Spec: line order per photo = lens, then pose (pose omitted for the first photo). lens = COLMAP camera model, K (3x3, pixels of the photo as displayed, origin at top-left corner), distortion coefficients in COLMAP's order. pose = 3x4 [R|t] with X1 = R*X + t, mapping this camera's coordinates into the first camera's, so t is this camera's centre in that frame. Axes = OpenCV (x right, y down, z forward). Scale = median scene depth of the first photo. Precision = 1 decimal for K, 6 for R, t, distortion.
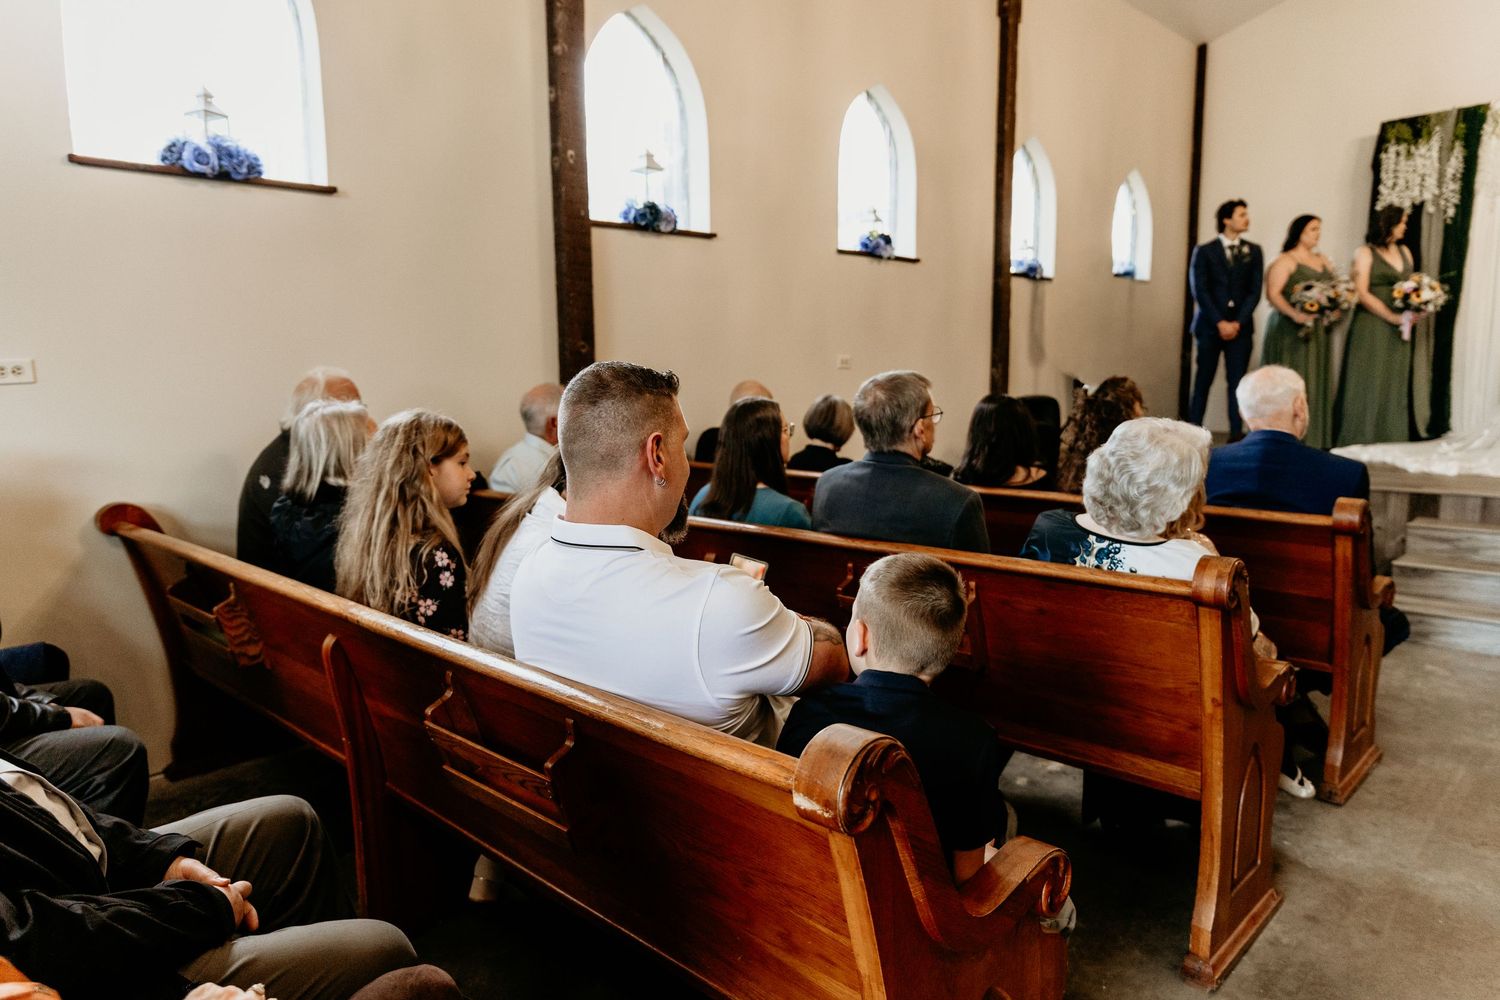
lens RADIAL K [[971.1, 0, 804.6], [0, 971.1, 478.6], [0, 0, 1]] dist [0.033520, -0.003427]
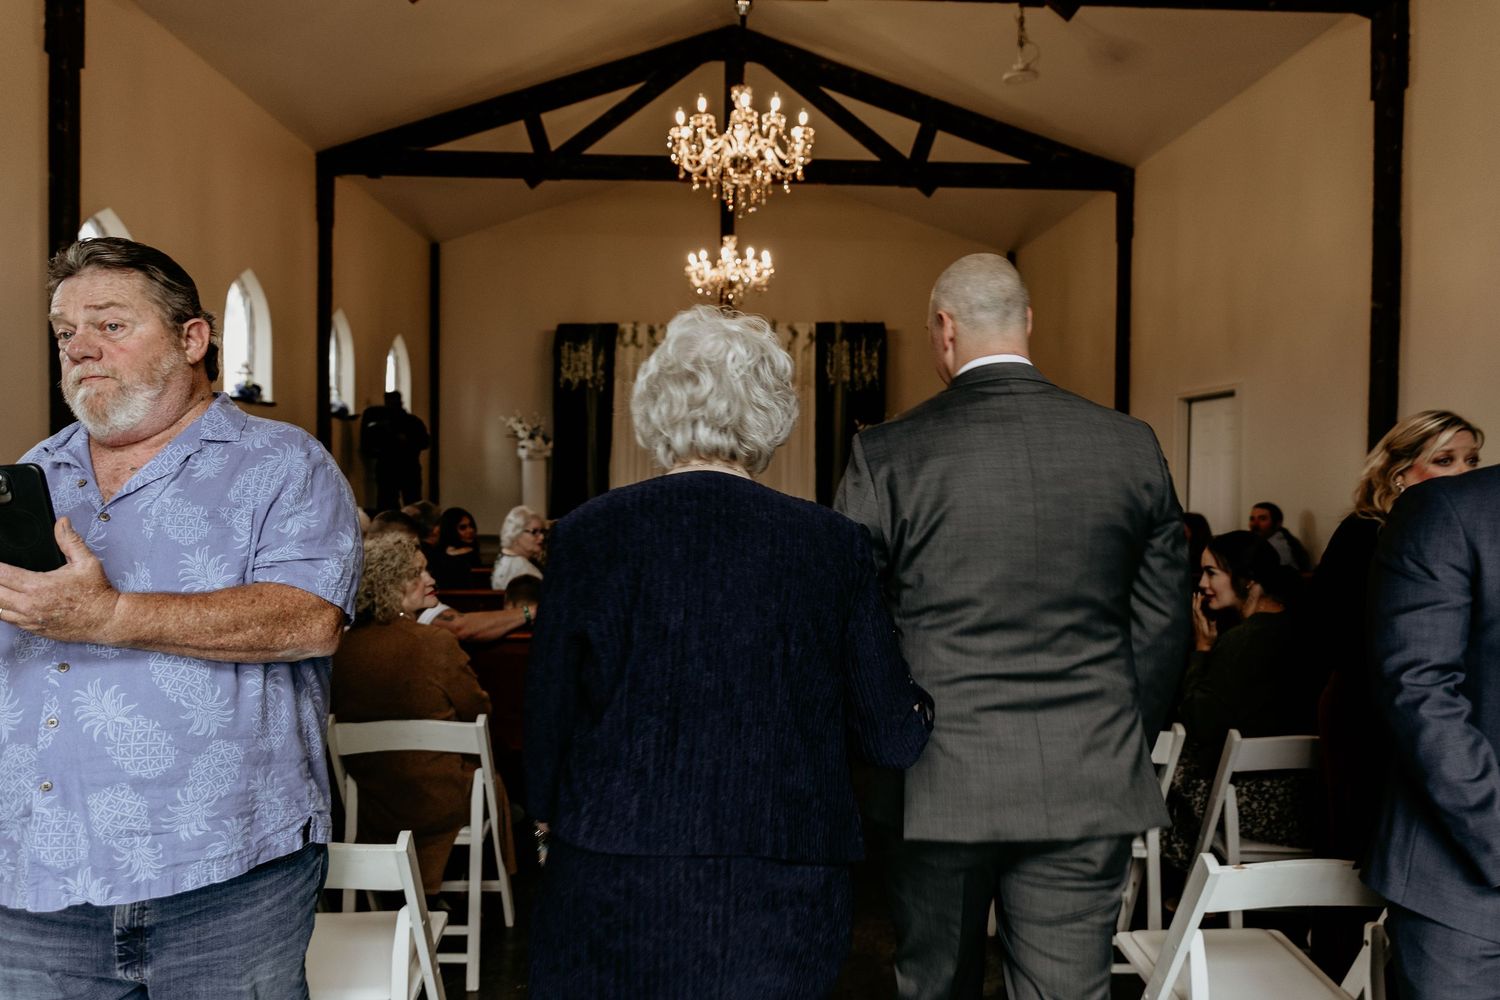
lens RADIAL K [[1018.5, 0, 756.2], [0, 1018.5, 502.5], [0, 0, 1]] dist [-0.004138, -0.000188]
pose [[0.720734, -0.007039, 0.693176, -0.283121], [0.072196, 0.995273, -0.064959, 0.027509], [-0.689442, 0.096862, 0.717835, -0.299095]]
